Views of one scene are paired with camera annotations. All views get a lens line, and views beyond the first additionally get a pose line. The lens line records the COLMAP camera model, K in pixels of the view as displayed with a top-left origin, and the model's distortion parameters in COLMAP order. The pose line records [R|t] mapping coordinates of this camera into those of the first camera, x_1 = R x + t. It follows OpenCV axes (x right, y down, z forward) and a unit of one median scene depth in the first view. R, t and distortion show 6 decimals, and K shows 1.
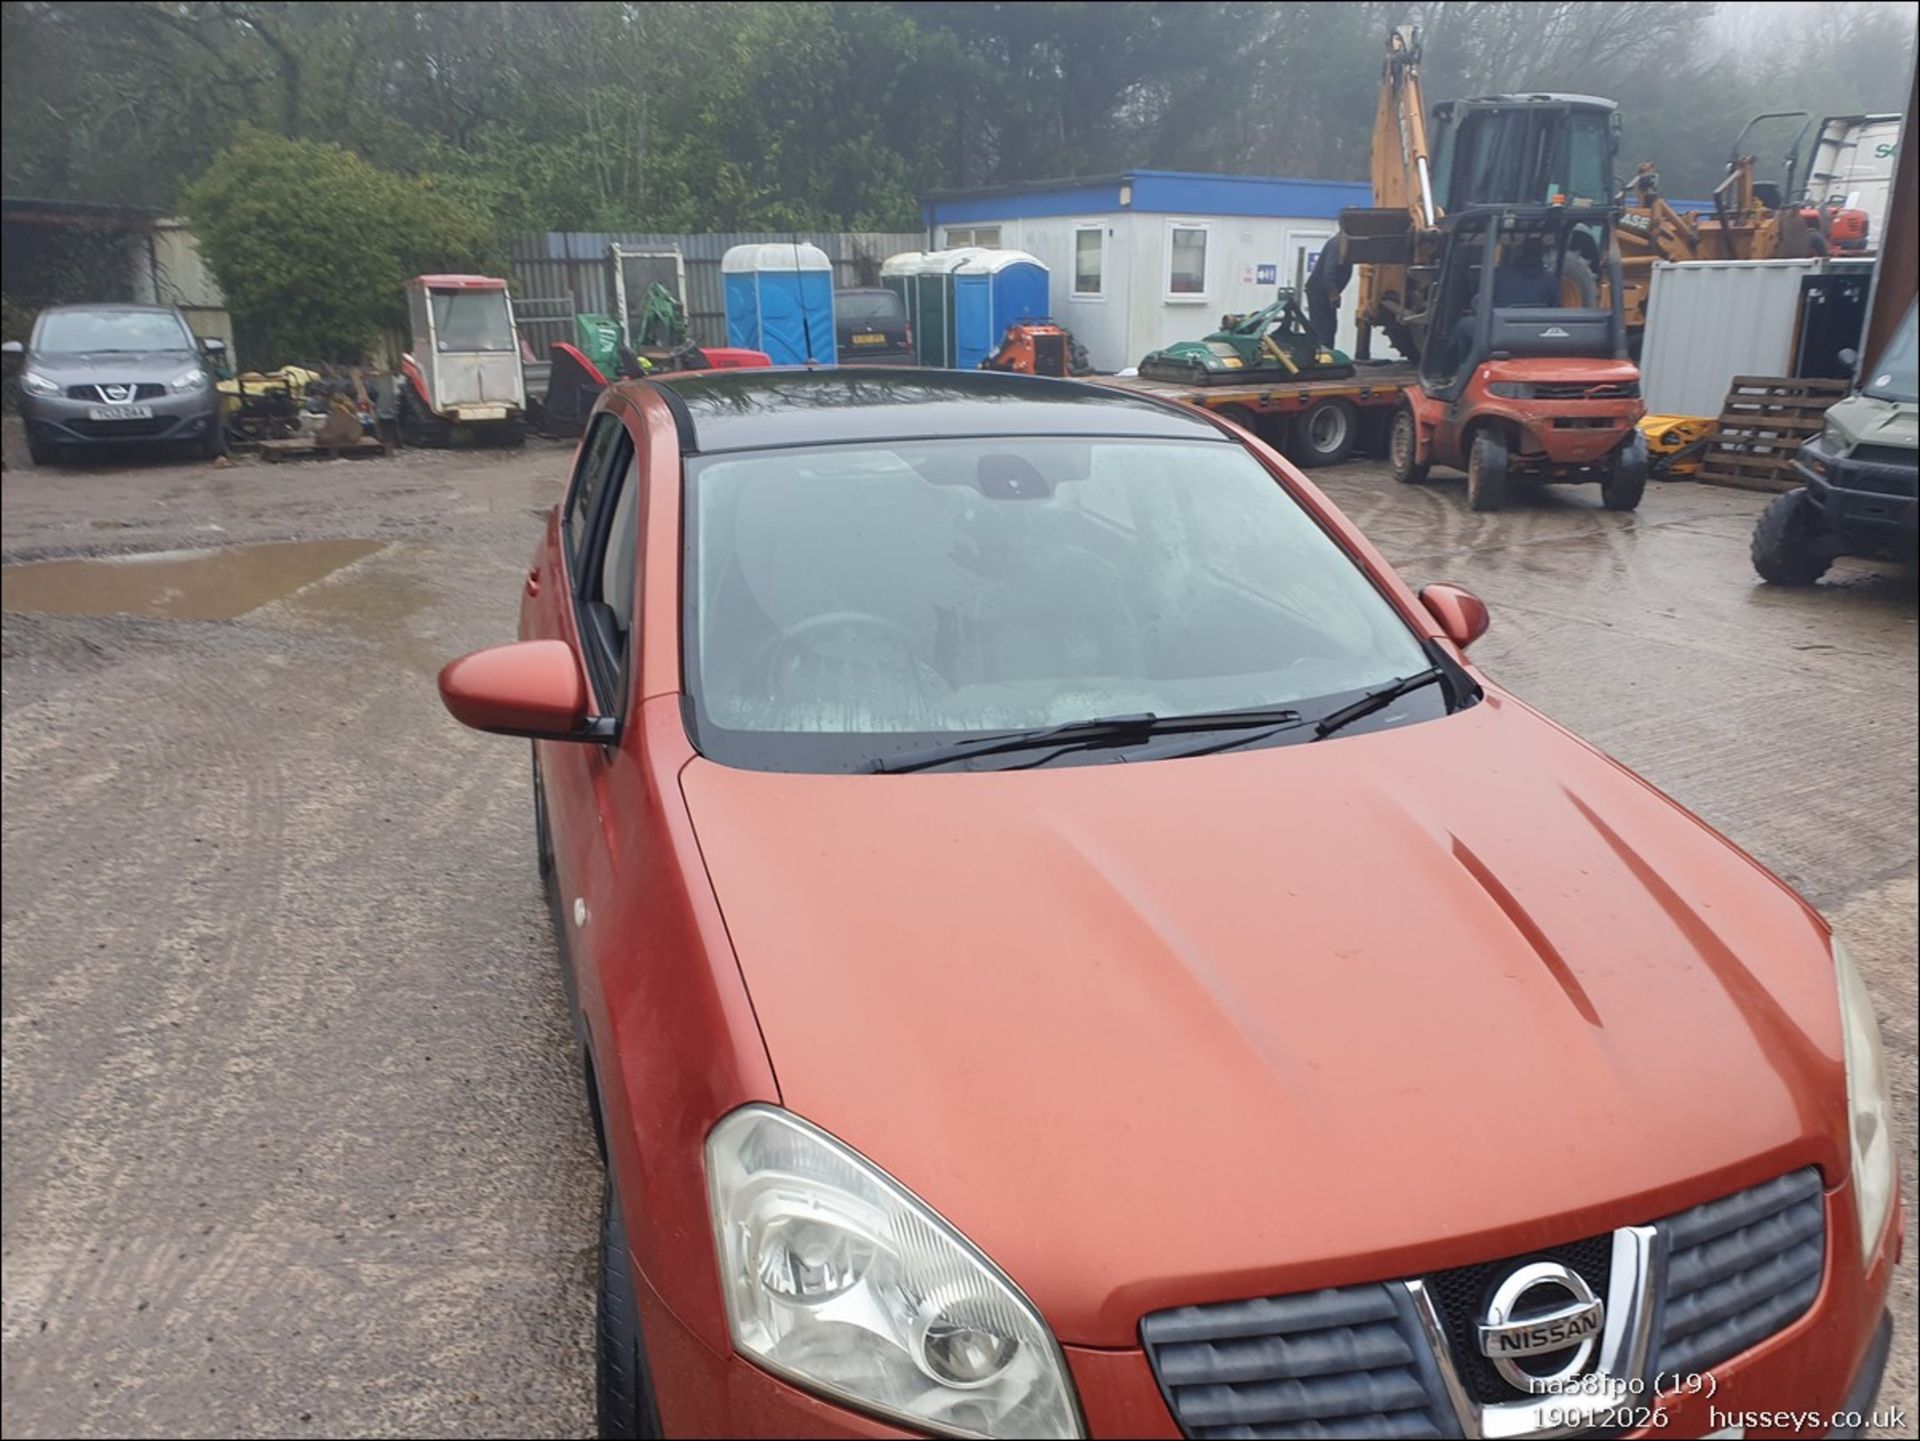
lens RADIAL K [[1456.4, 0, 1033.9], [0, 1456.4, 727.5], [0, 0, 1]] dist [0.019490, -0.001003]
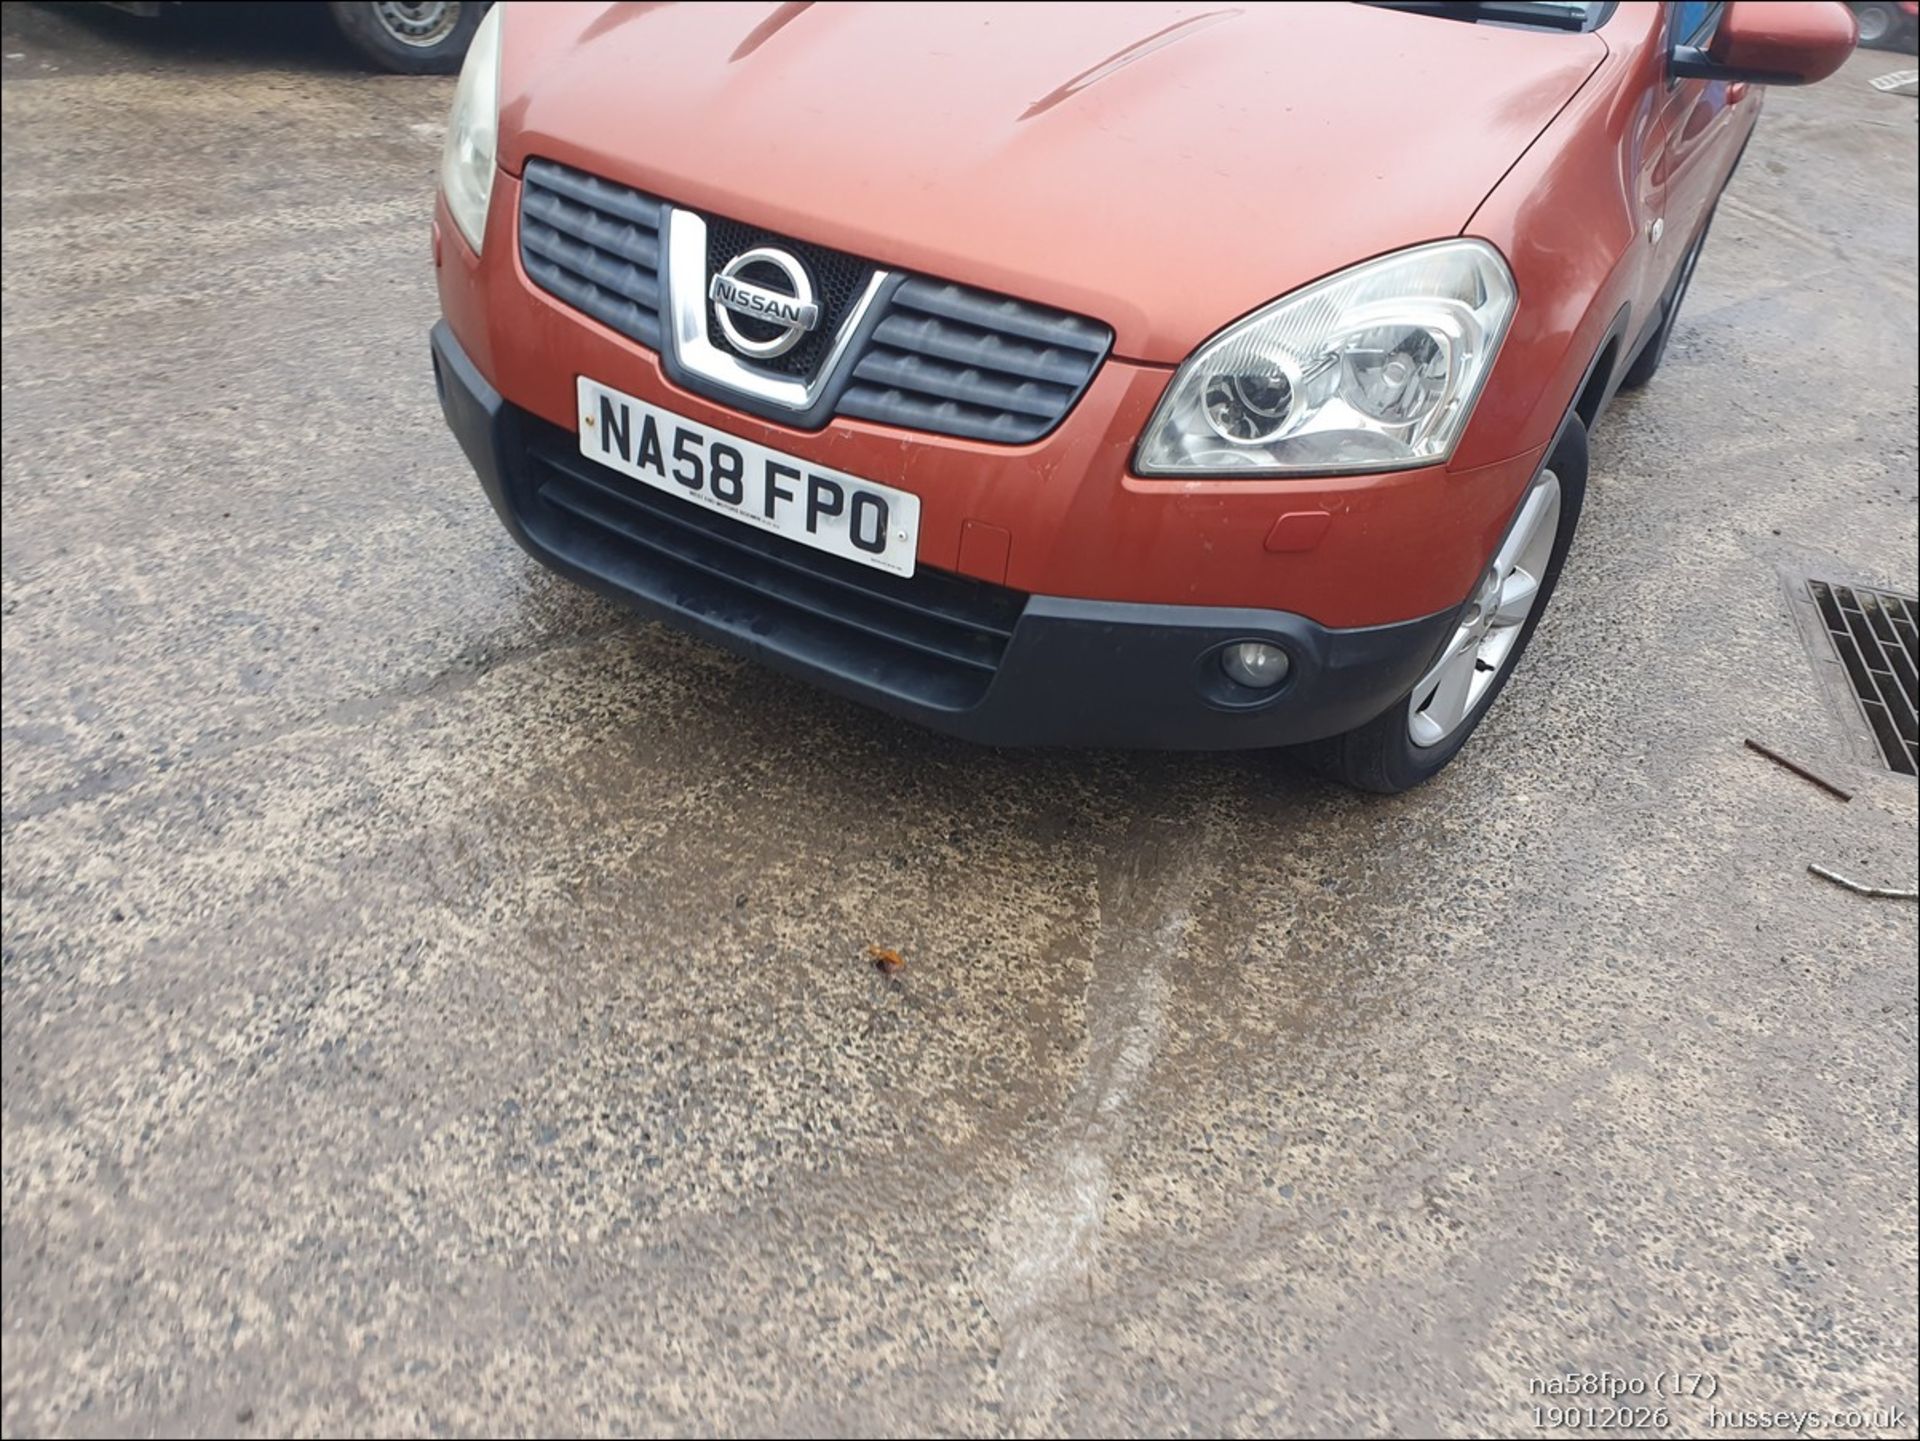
lens RADIAL K [[1456.4, 0, 1033.9], [0, 1456.4, 727.5], [0, 0, 1]] dist [0.019490, -0.001003]
pose [[0.680154, 0.465908, -0.565968, 0.100282], [-0.329929, 0.883993, 0.331215, 0.019459], [0.654628, -0.038548, 0.754968, 0.019797]]
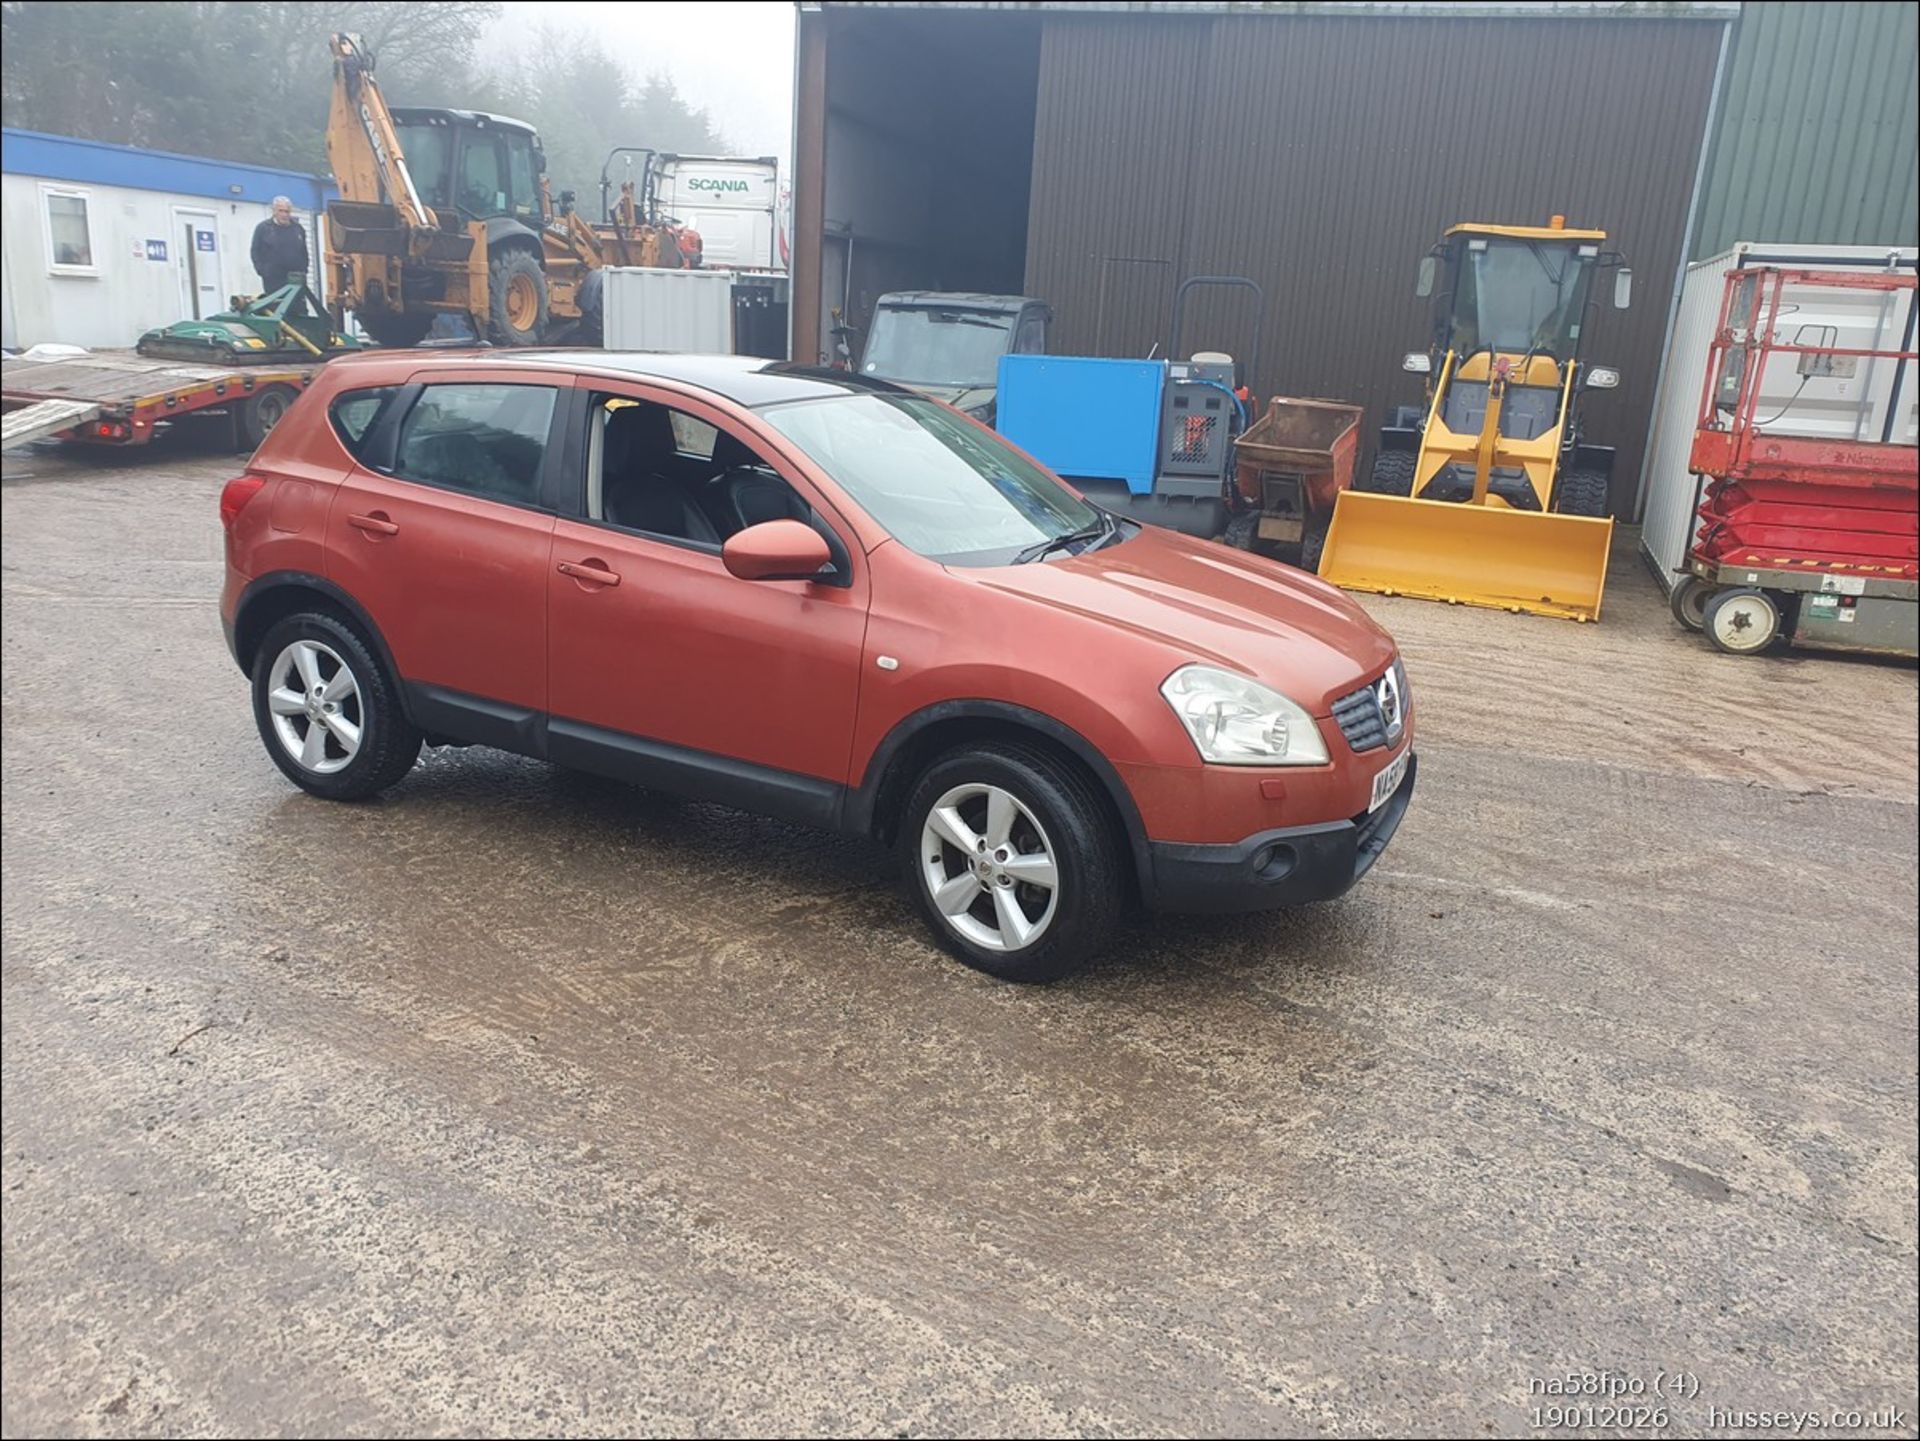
lens RADIAL K [[1449.0, 0, 928.8], [0, 1449.0, 672.2], [0, 0, 1]] dist [0.022320, -0.003912]
pose [[0.746381, -0.133562, 0.651979, -0.160676], [0.149606, 0.988254, 0.031183, 0.010878], [-0.648486, 0.074266, 0.757595, -0.040501]]
